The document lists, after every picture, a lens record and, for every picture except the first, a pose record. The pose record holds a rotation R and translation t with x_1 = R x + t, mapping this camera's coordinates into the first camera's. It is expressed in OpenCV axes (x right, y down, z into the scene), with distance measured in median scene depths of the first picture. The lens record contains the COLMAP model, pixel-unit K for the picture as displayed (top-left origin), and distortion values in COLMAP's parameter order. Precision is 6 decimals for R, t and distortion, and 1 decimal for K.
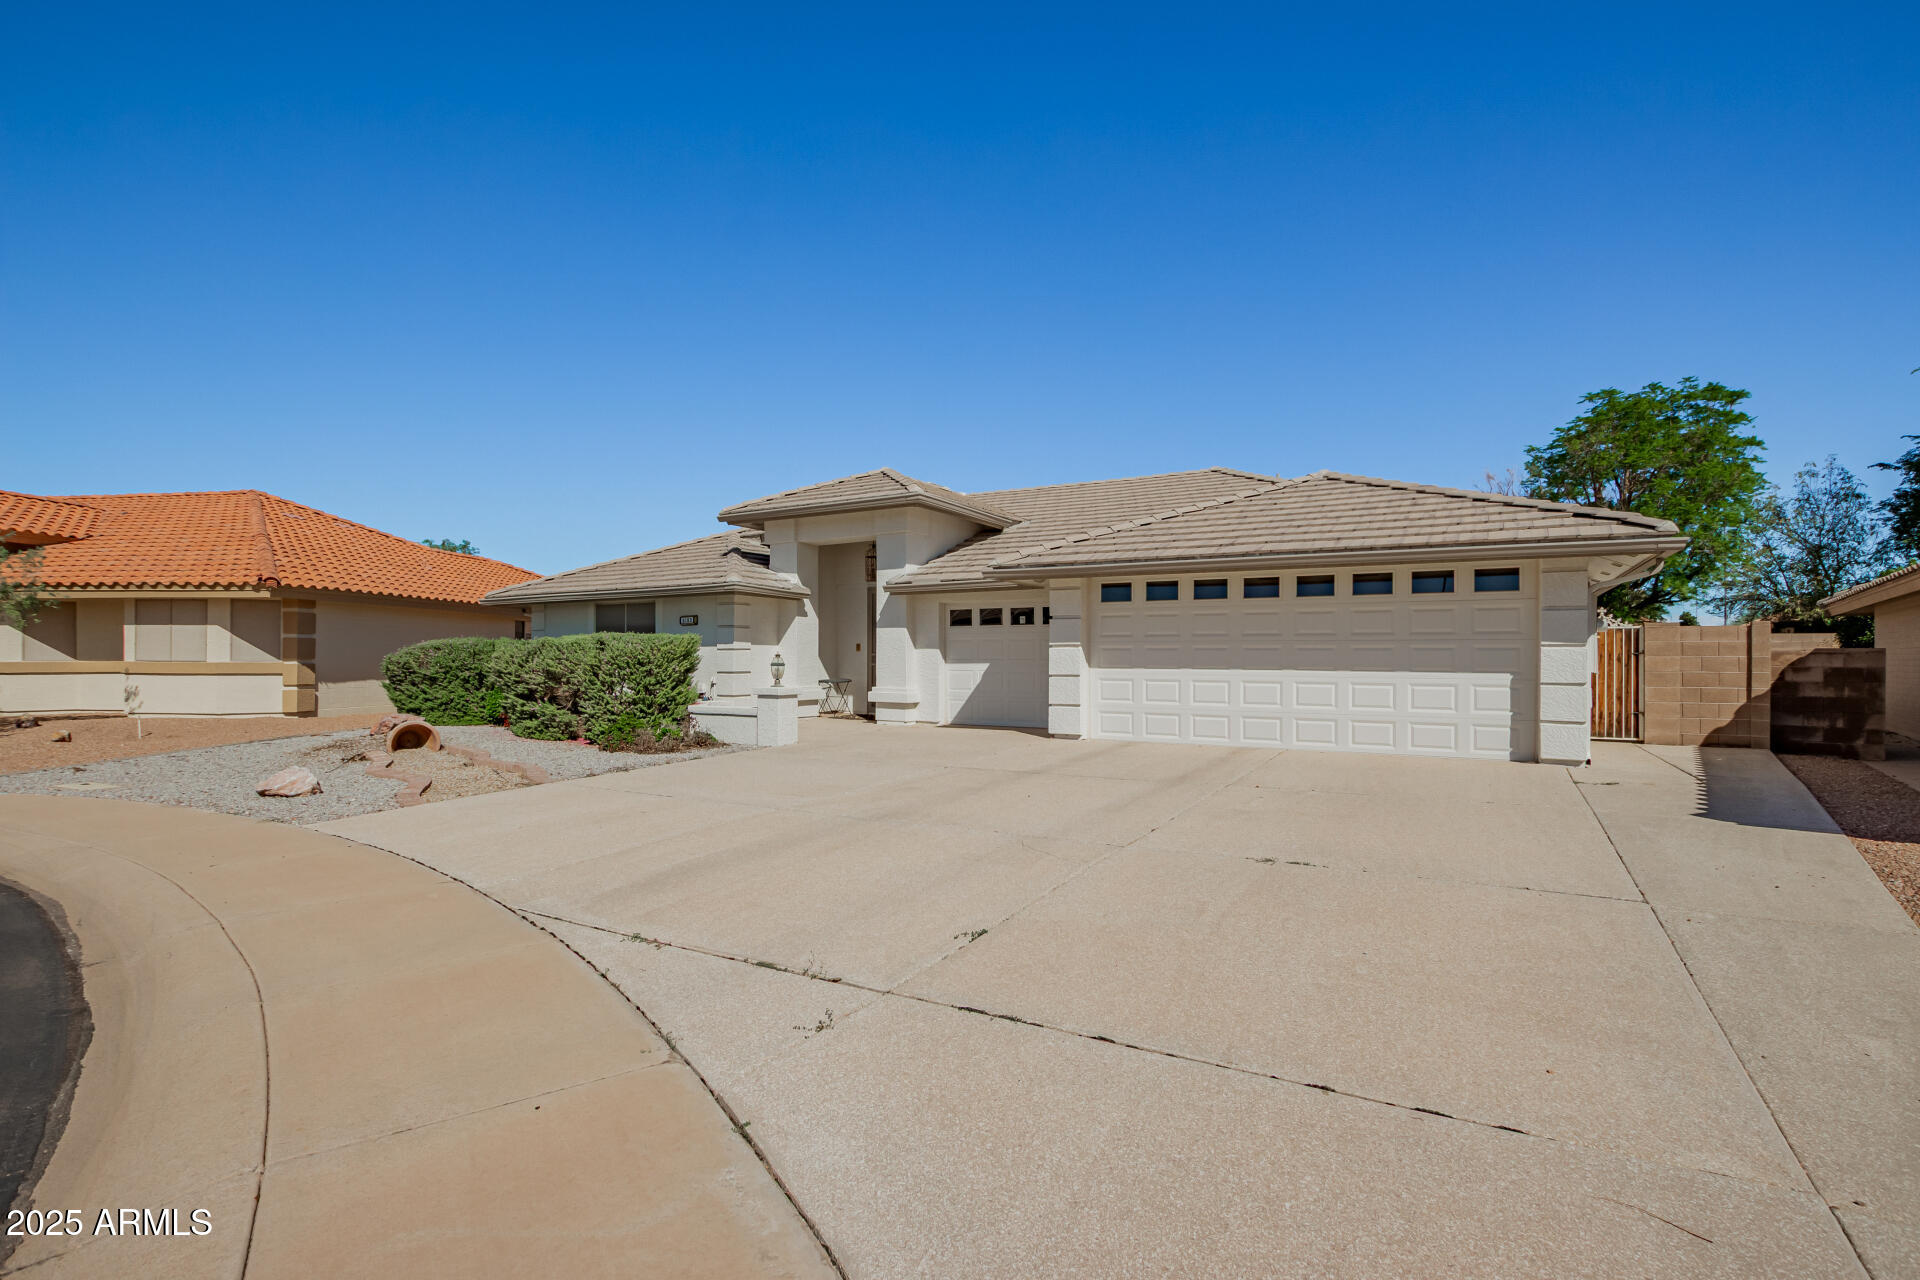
lens RADIAL K [[900.3, 0, 960.0], [0, 900.3, 640.0], [0, 0, 1]] dist [-0.024150, -0.000047]
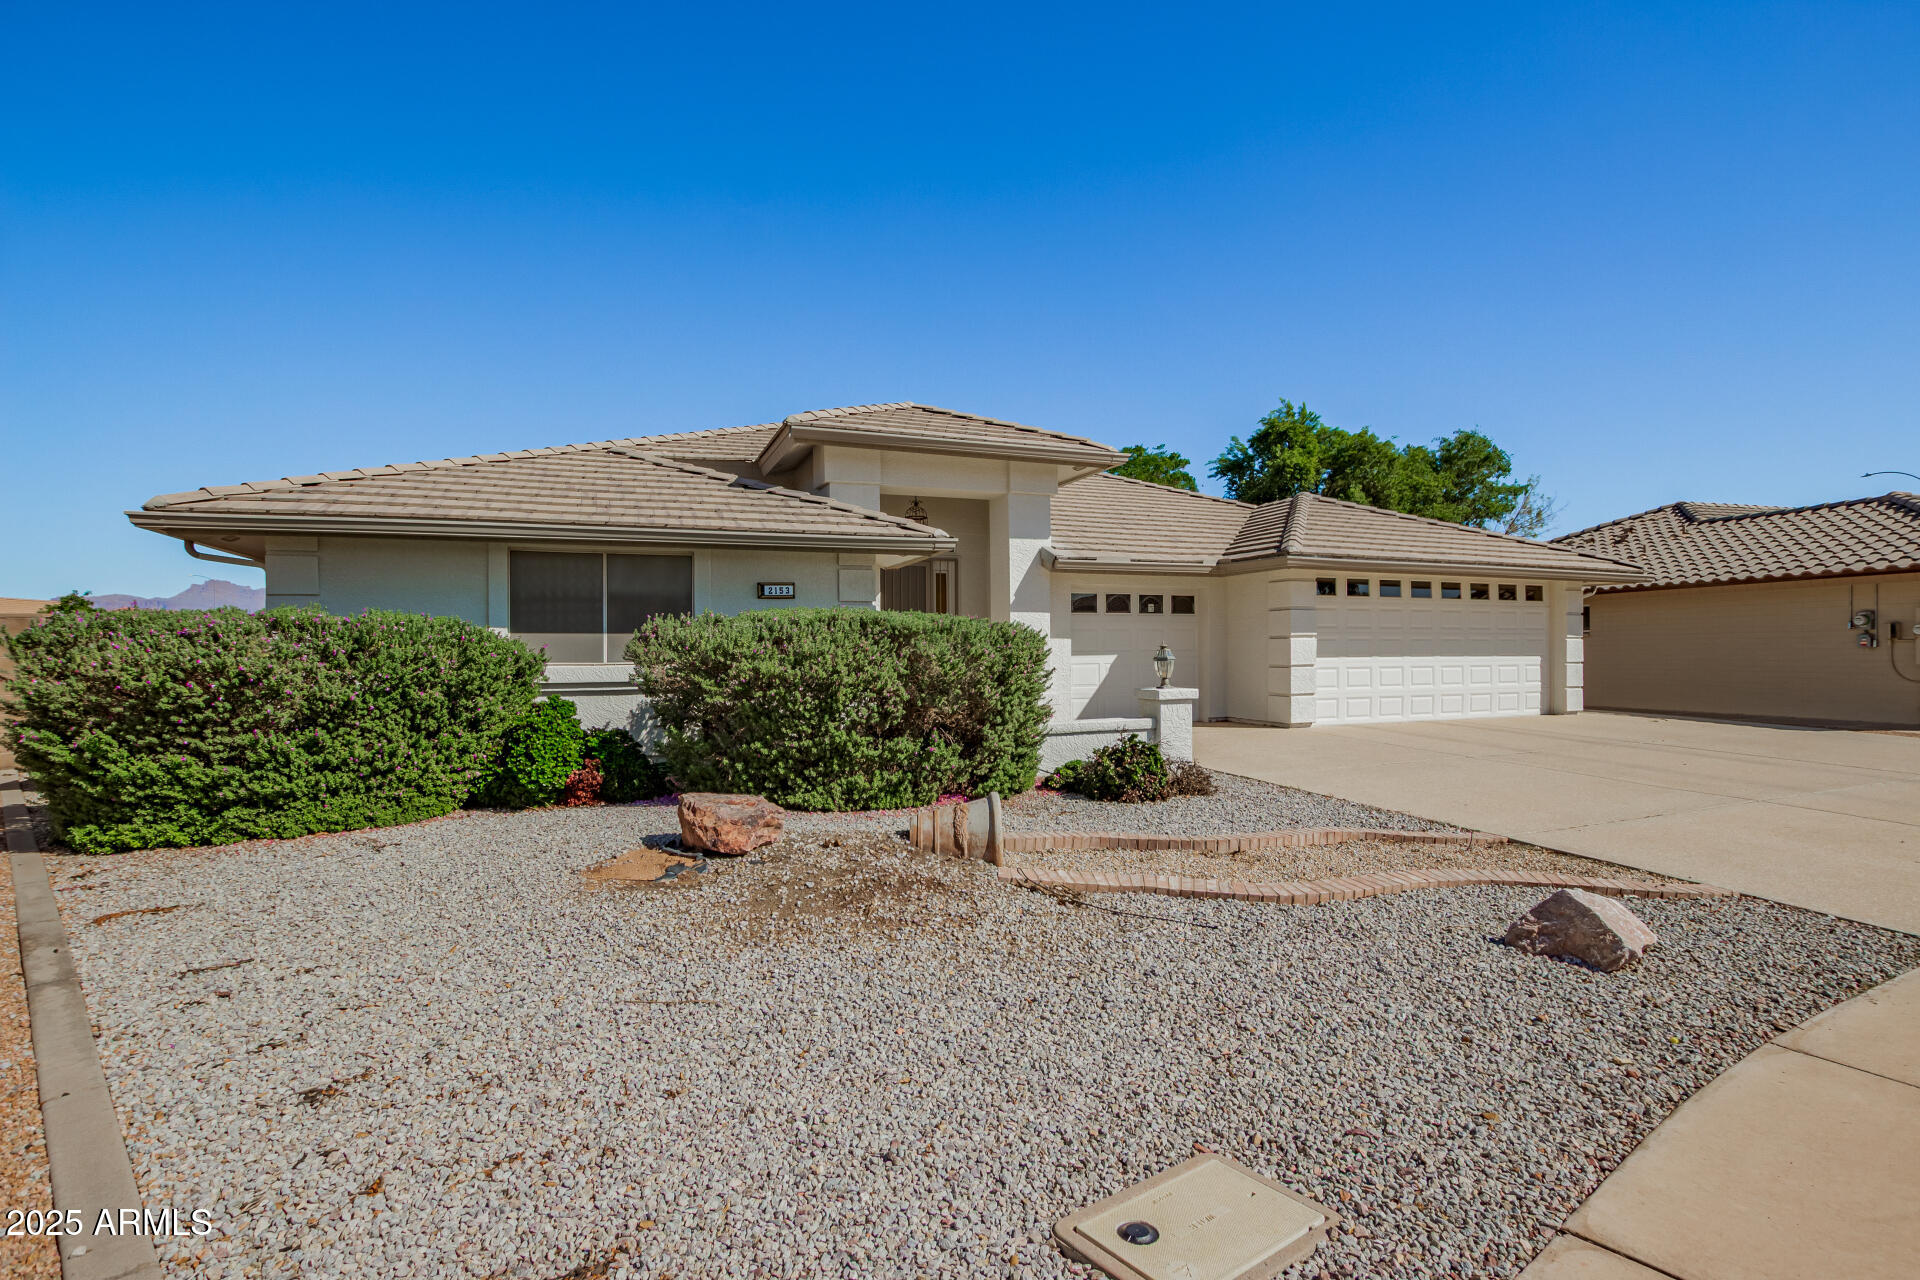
lens RADIAL K [[908.4, 0, 960.0], [0, 908.4, 640.0], [0, 0, 1]] dist [-0.026201, -0.000123]
pose [[0.603742, 0.001900, 0.797178, -0.817155], [-0.009327, 0.999946, 0.004681, 0.008578], [-0.797125, -0.010262, 0.603727, 0.606910]]
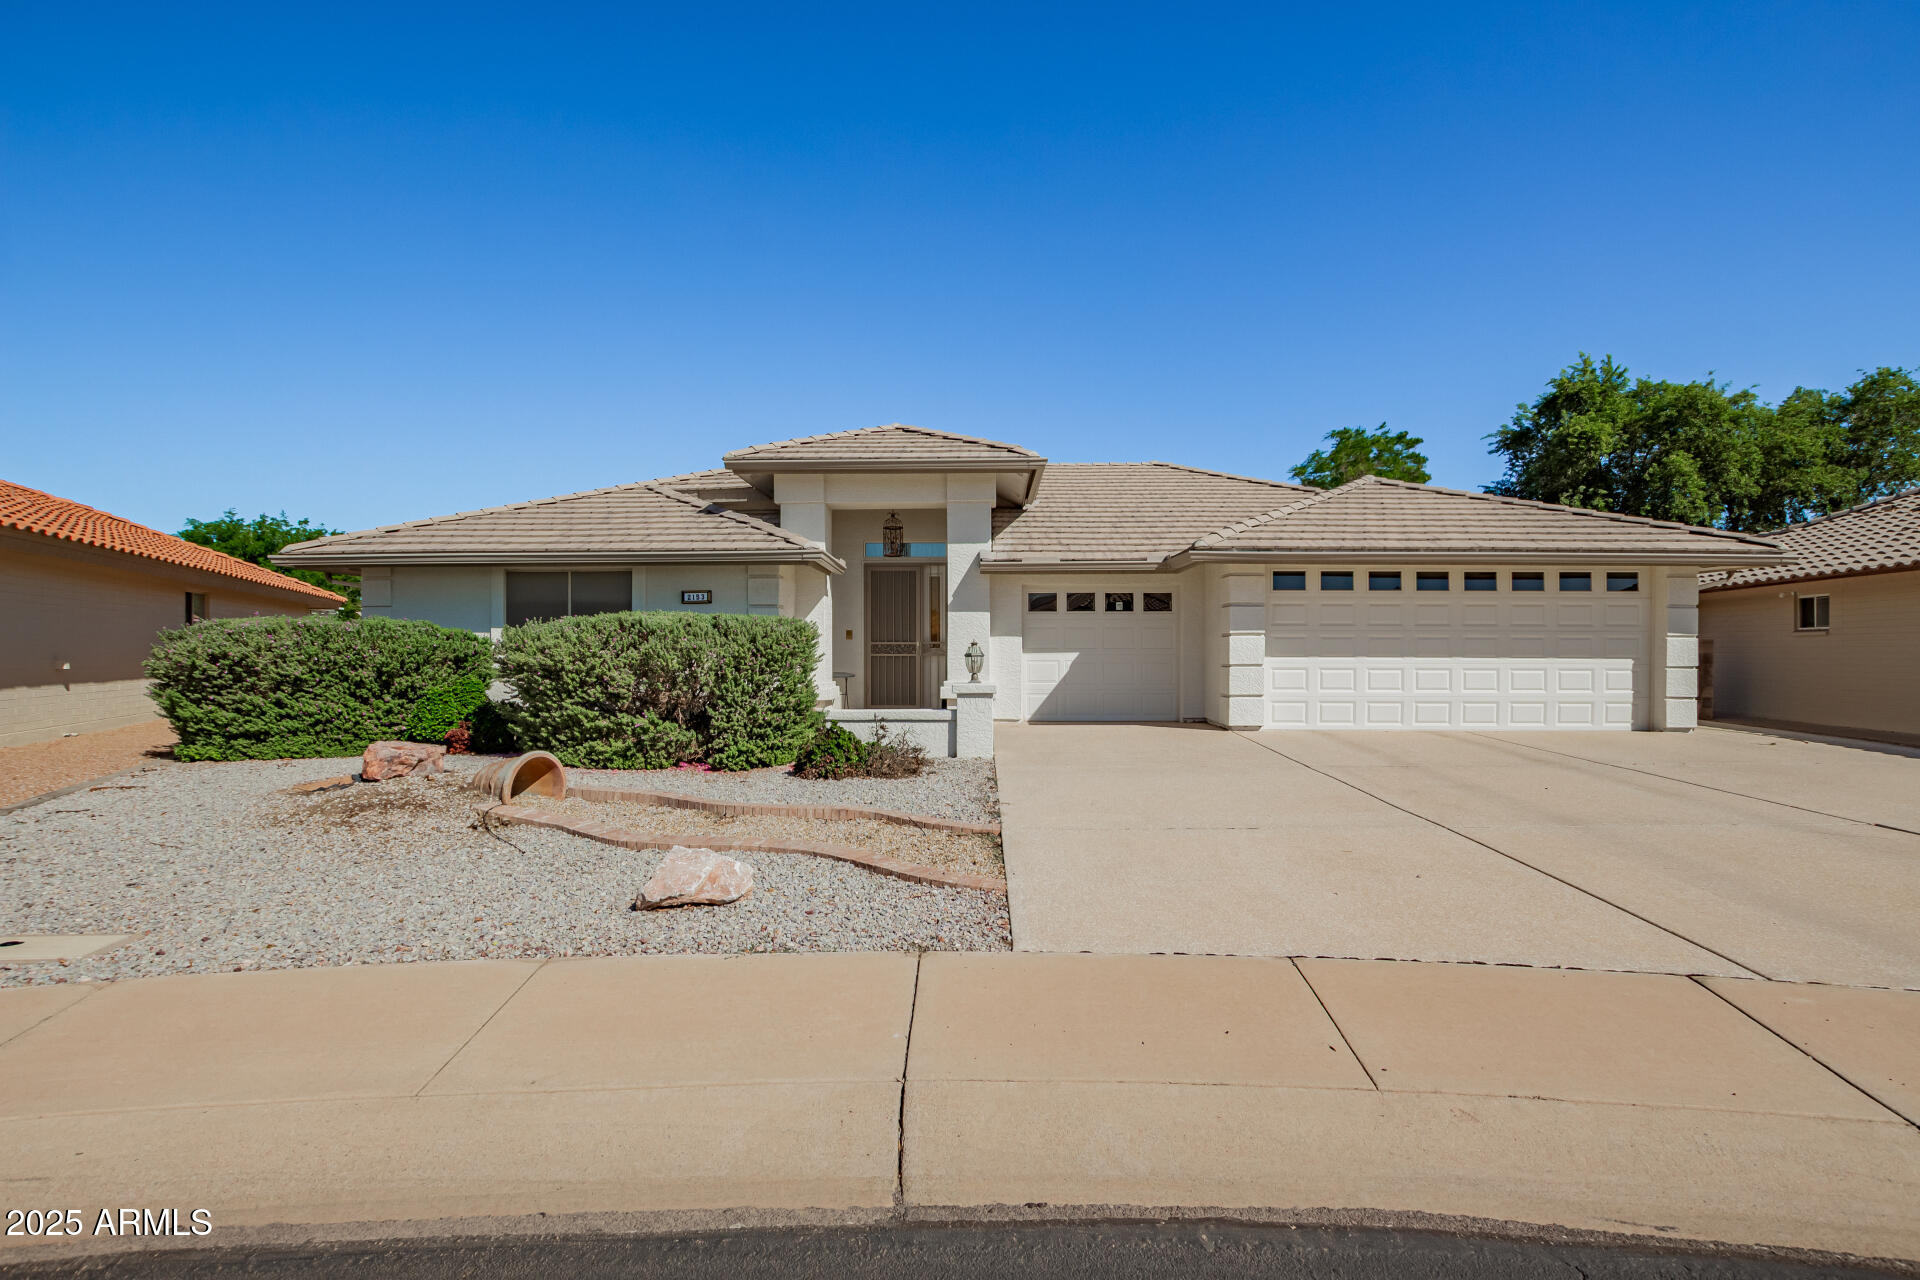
lens RADIAL K [[900.3, 0, 960.0], [0, 900.3, 640.0], [0, 0, 1]] dist [-0.024150, -0.000047]
pose [[0.872582, 0.002637, 0.488461, -0.543404], [-0.008503, 0.999916, 0.009793, 0.005224], [-0.488394, -0.012699, 0.872531, 0.273953]]
